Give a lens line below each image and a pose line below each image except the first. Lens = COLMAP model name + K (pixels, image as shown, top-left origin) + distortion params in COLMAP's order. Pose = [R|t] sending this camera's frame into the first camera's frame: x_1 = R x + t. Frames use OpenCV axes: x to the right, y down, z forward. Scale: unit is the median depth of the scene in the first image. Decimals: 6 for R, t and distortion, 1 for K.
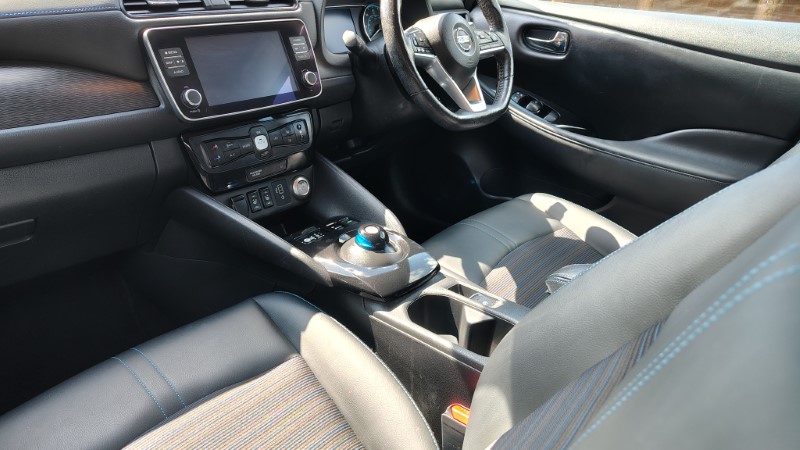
lens RADIAL K [[543.1, 0, 390.1], [0, 543.1, 232.8], [0, 0, 1]] dist [-0.002763, -0.002881]
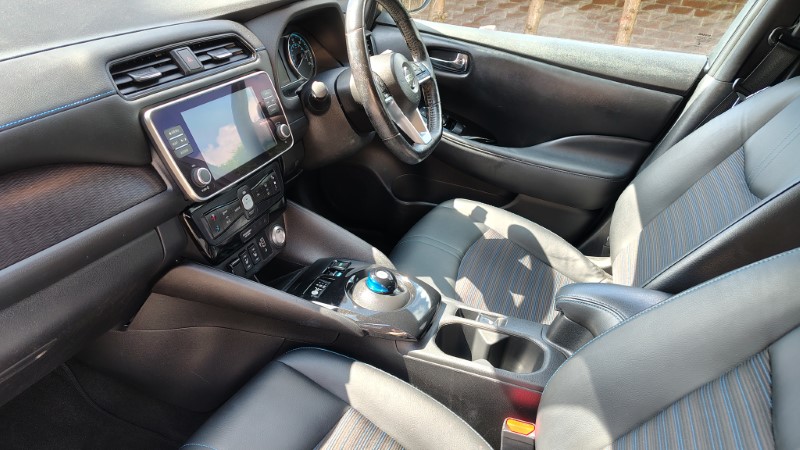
lens RADIAL K [[543.1, 0, 390.1], [0, 543.1, 232.8], [0, 0, 1]] dist [-0.002763, -0.002881]
pose [[0.934231, -0.149141, 0.323989, -0.296440], [0.130696, 0.988342, 0.078095, -0.141651], [-0.331859, -0.030615, 0.942832, -0.013837]]
